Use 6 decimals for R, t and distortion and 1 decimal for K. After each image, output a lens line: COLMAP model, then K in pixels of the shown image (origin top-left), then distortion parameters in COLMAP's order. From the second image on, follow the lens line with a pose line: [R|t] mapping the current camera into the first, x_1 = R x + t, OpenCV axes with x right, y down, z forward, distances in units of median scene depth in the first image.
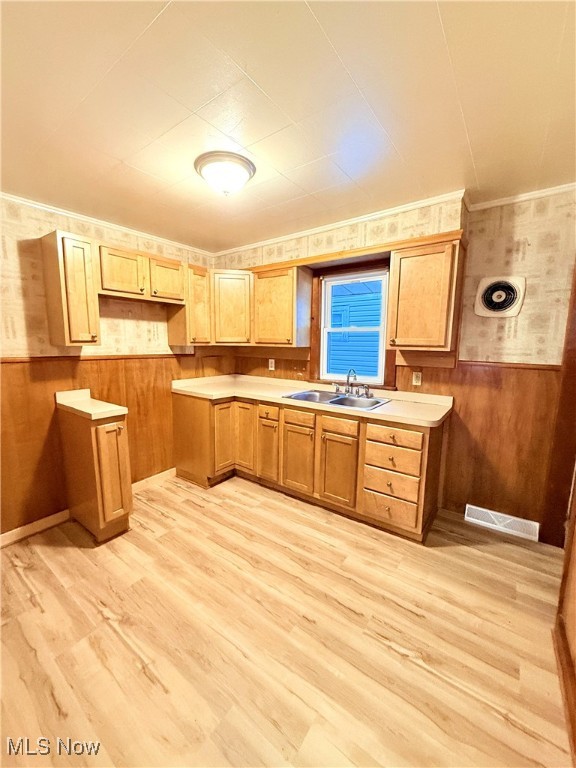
lens RADIAL K [[304.9, 0, 289.3], [0, 304.9, 383.4], [0, 0, 1]] dist [-0.001591, -0.000767]
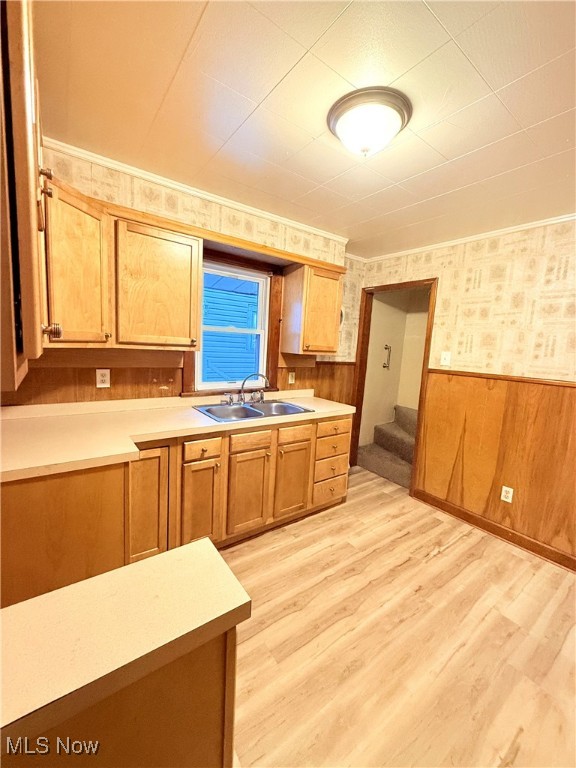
lens RADIAL K [[304.9, 0, 289.3], [0, 304.9, 383.4], [0, 0, 1]] dist [-0.001591, -0.000767]
pose [[0.304840, -0.112450, 0.945742, -0.827696], [0.086455, 0.992173, 0.090104, -0.121649], [-0.948472, 0.054297, 0.312176, 0.789836]]
